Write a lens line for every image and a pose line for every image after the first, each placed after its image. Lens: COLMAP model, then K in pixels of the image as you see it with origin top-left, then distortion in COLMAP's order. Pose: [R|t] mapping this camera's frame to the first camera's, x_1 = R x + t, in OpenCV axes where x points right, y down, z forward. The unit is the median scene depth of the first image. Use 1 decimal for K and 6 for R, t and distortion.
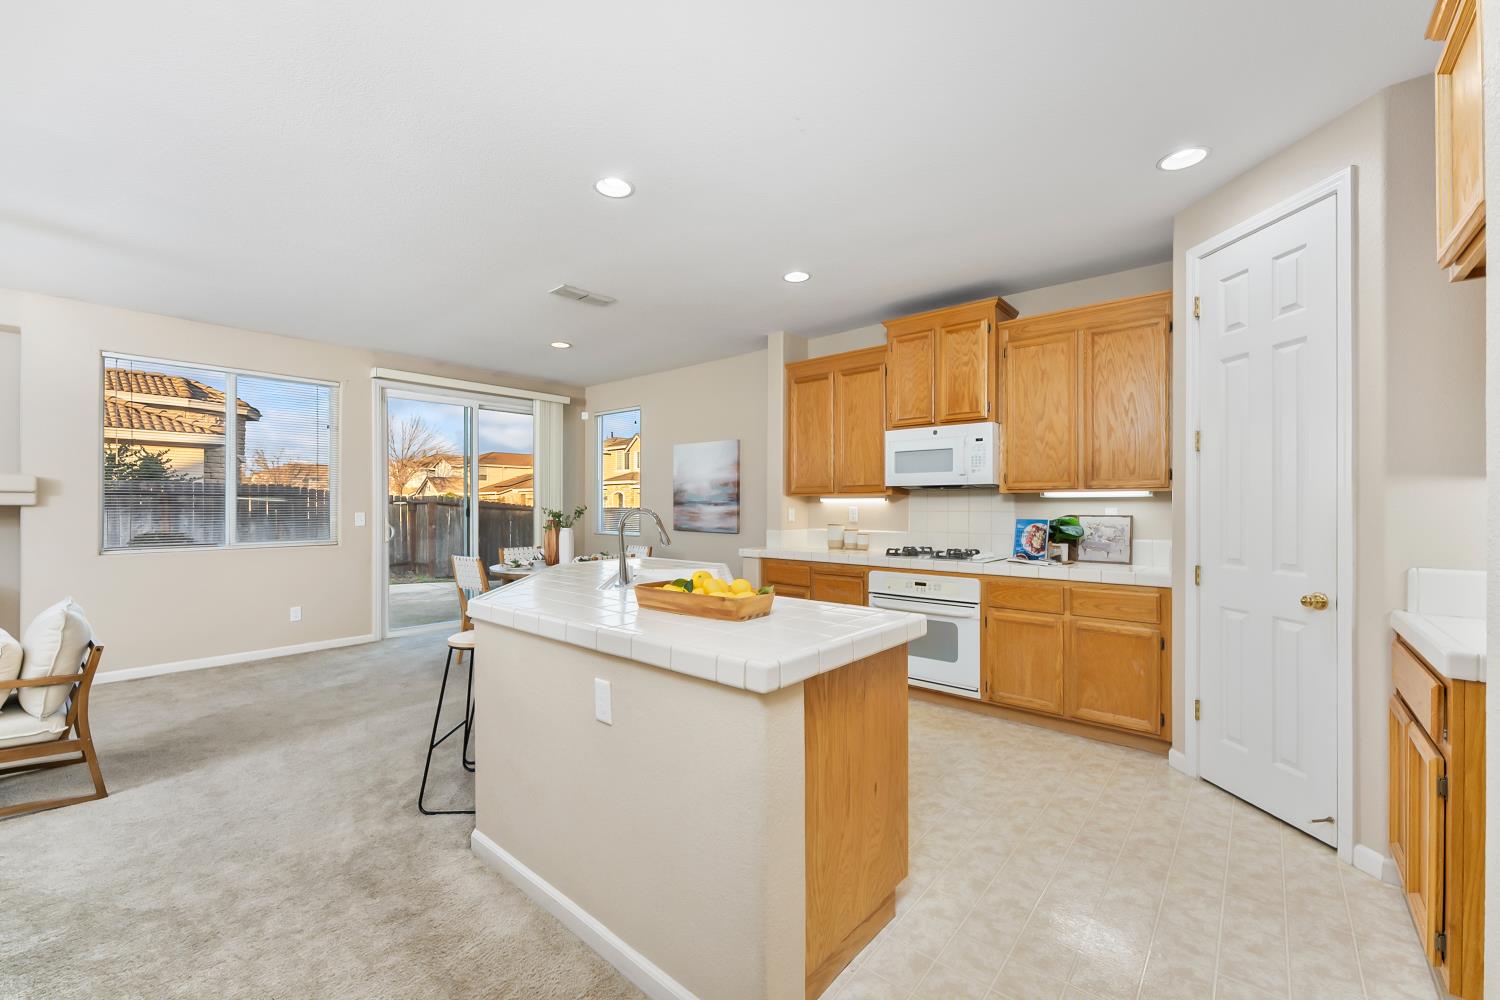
lens RADIAL K [[598.8, 0, 750.4], [0, 598.8, 504.9], [0, 0, 1]] dist [0.003586, 0.000167]
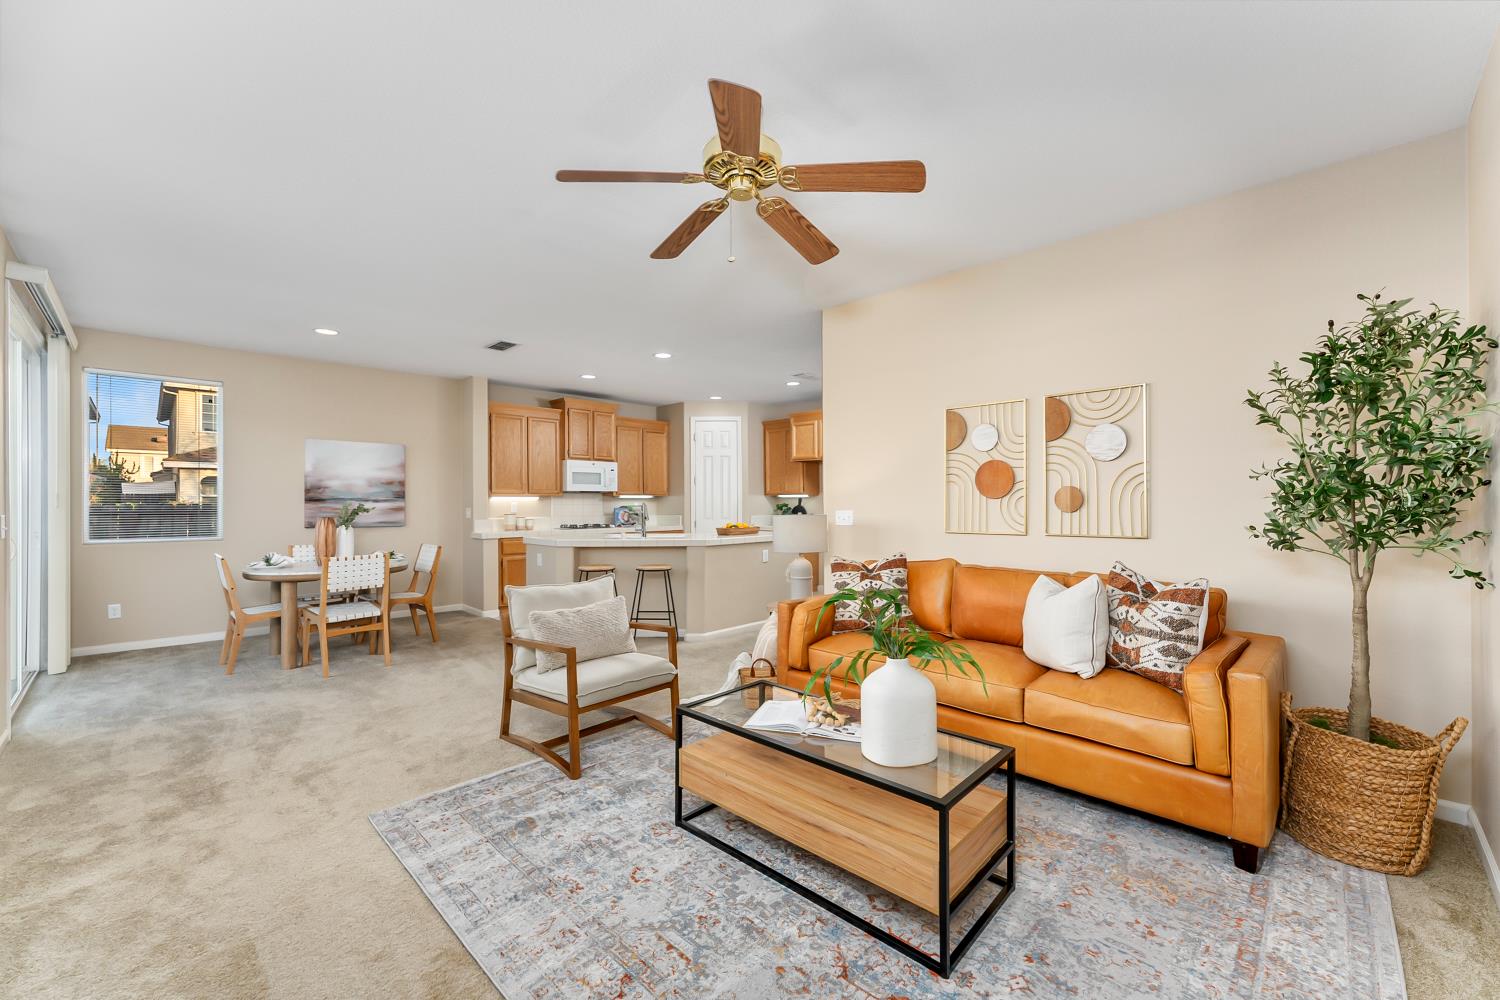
lens RADIAL K [[599.4, 0, 750.0], [0, 599.4, 500.0], [0, 0, 1]] dist [-0.001417, -0.000066]
pose [[0.074154, 0.001810, 0.997245, -1.700769], [0.000572, 0.999998, -0.001858, -0.000459], [-0.997247, 0.000708, 0.074153, 0.368365]]
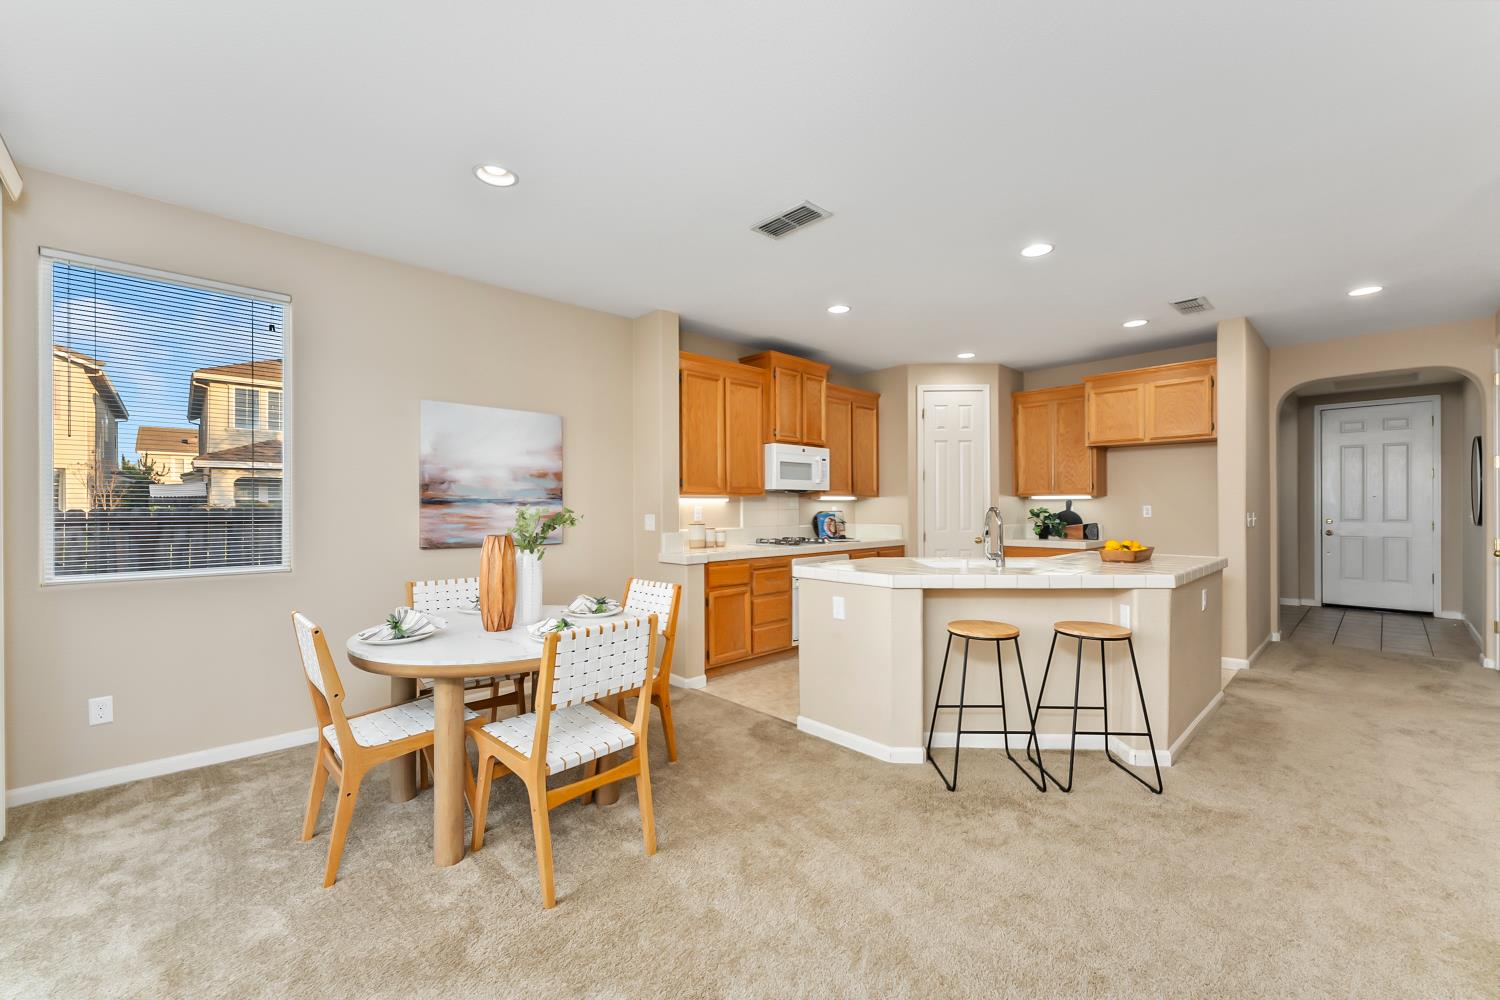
lens RADIAL K [[601.9, 0, 748.1], [0, 601.9, 506.2], [0, 0, 1]] dist [0.001746, 0.000173]
pose [[0.106789, -0.002352, 0.994279, -1.102387], [0.000658, 0.999997, 0.002295, 0.000502], [-0.994282, 0.000409, 0.106790, 1.041602]]
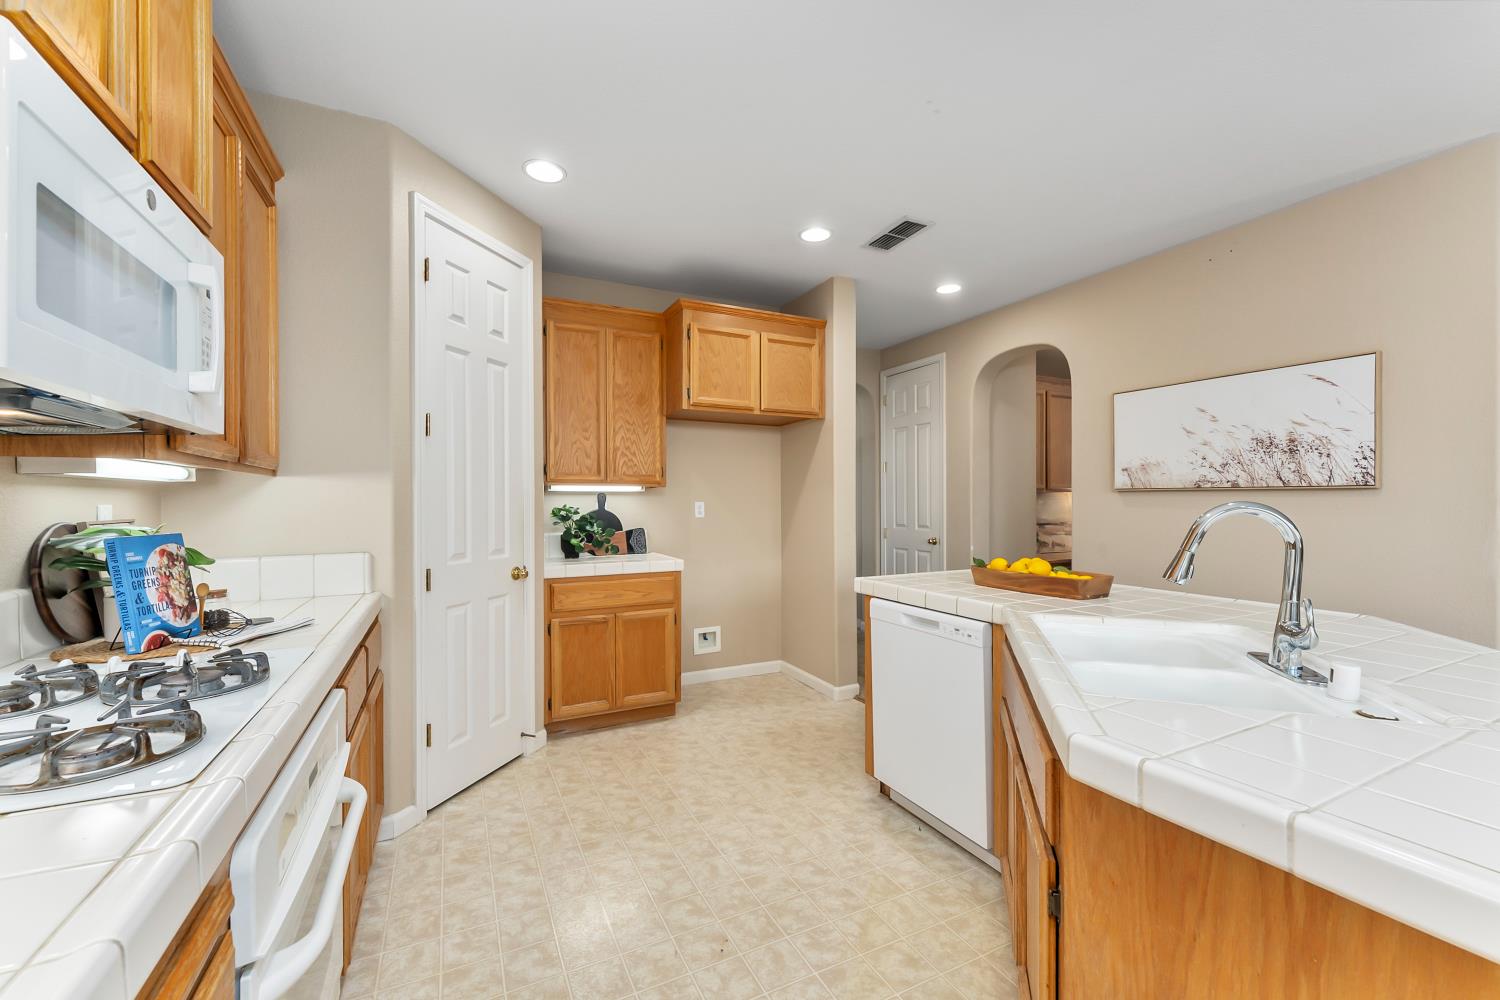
lens RADIAL K [[602.0, 0, 746.0], [0, 602.0, 507.7], [0, 0, 1]] dist [0.000090, -0.000280]
pose [[-0.918871, -0.004060, 0.394536, -0.012479], [-0.000856, 0.999965, 0.008297, 0.004015], [-0.394556, 0.007286, -0.918843, 1.200745]]
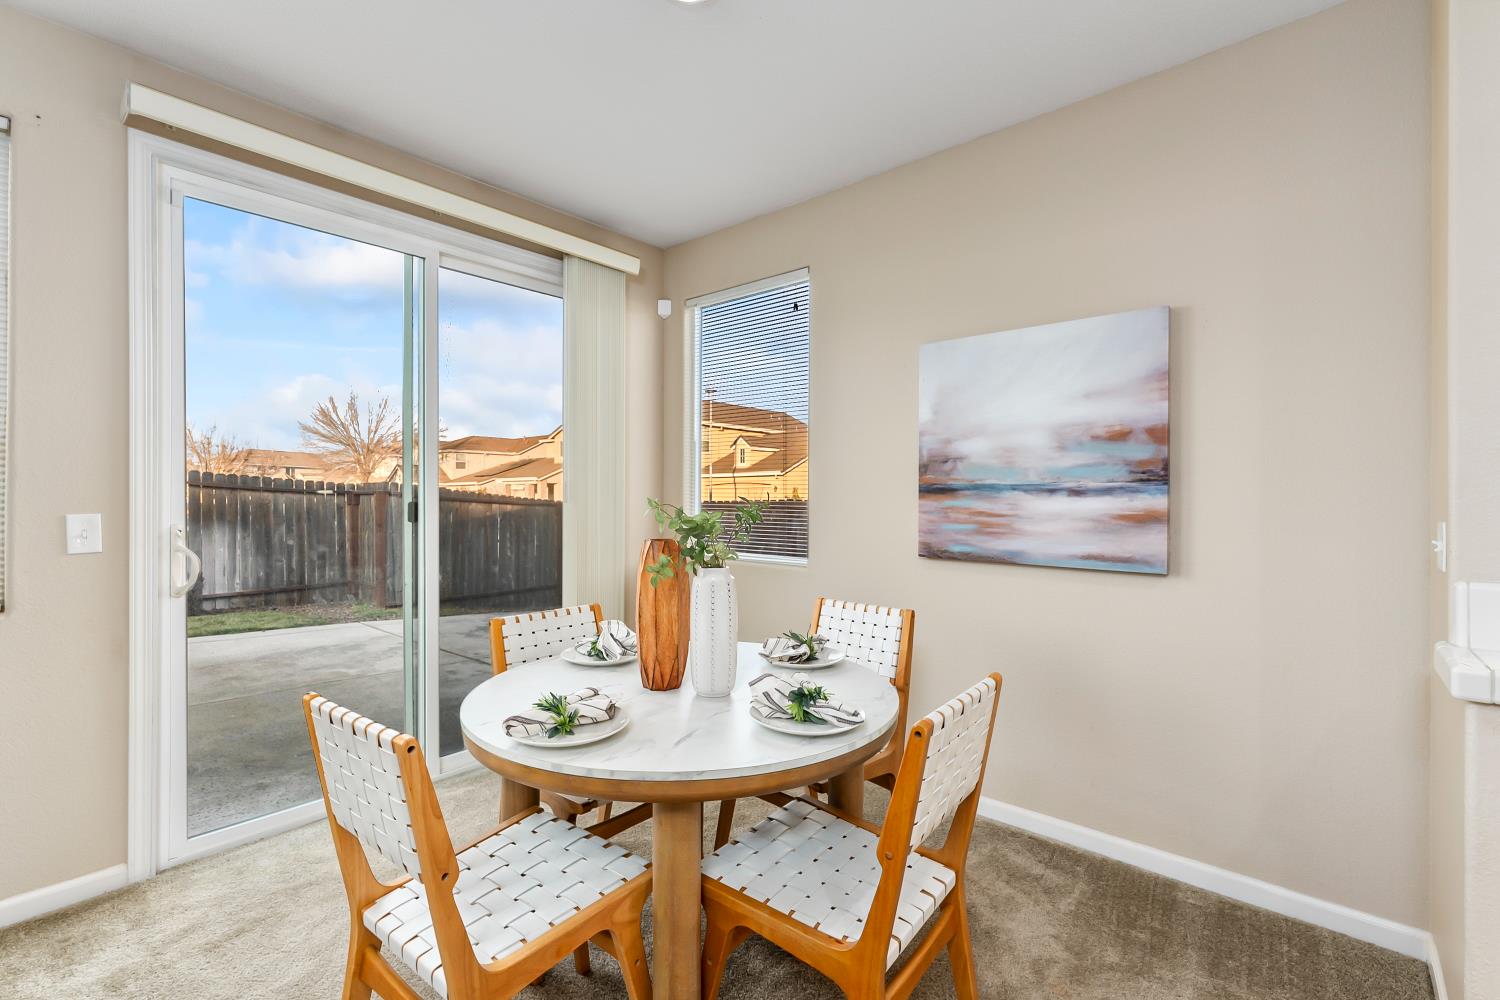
lens RADIAL K [[659.4, 0, 750.0], [0, 659.4, 500.0], [0, 0, 1]] dist [0.000450, 0.000033]
pose [[0.999963, 0.001722, -0.008388, -0.394545], [-0.001693, 0.999993, 0.003445, 0.004450], [0.008394, -0.003431, 0.999959, 0.920975]]
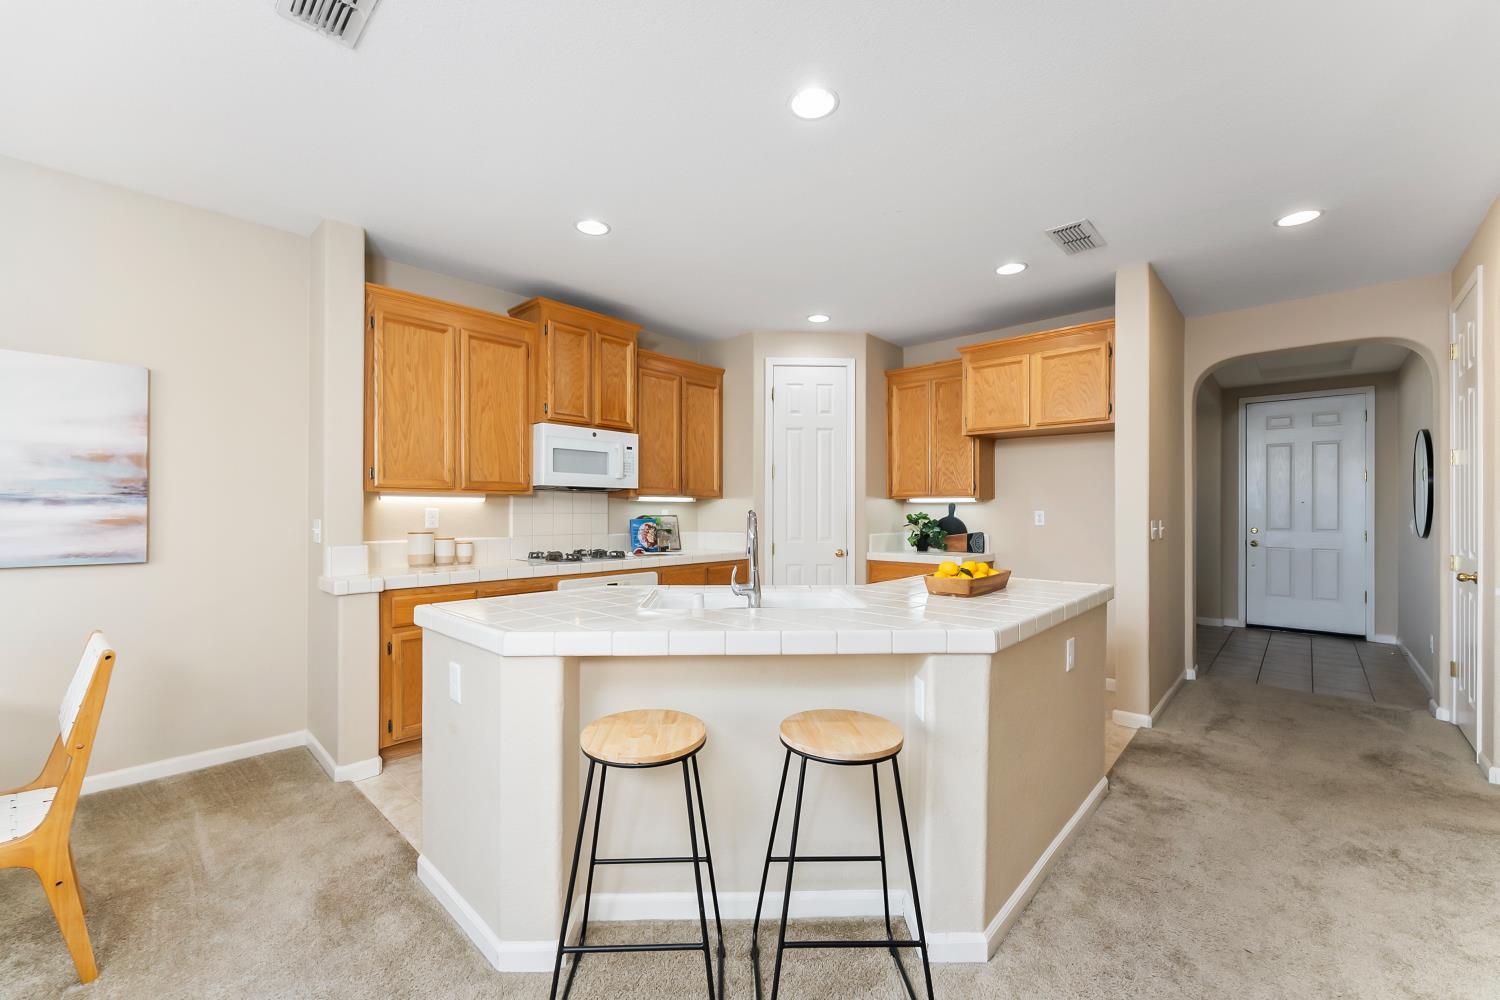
lens RADIAL K [[602.0, 0, 746.0], [0, 602.0, 507.7], [0, 0, 1]] dist [0.000090, -0.000280]
pose [[0.043760, 0.002237, 0.999040, -0.729804], [-0.005657, 0.999982, -0.001991, 0.002342], [-0.999026, -0.005565, 0.043772, 0.745345]]
